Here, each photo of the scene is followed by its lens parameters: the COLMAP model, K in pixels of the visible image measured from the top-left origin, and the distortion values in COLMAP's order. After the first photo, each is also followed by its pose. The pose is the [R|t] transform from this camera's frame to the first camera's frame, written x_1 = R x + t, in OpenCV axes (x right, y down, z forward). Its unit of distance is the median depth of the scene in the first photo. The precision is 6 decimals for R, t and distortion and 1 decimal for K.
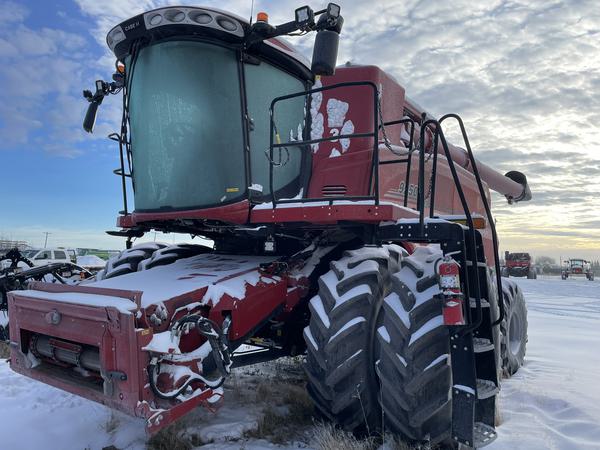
lens RADIAL K [[449.1, 0, 300.7], [0, 449.1, 247.4], [0, 0, 1]] dist [0.033213, -0.006708]
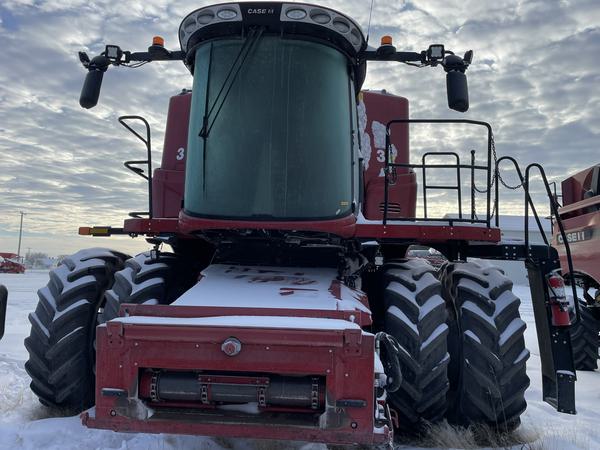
lens RADIAL K [[458.3, 0, 298.9], [0, 458.3, 248.3], [0, 0, 1]] dist [0.076671, -0.084432]
pose [[0.853834, 0.017806, 0.520241, -0.658471], [-0.016679, 0.999837, -0.006847, -0.017834], [-0.520278, -0.002831, 0.853992, 0.160506]]
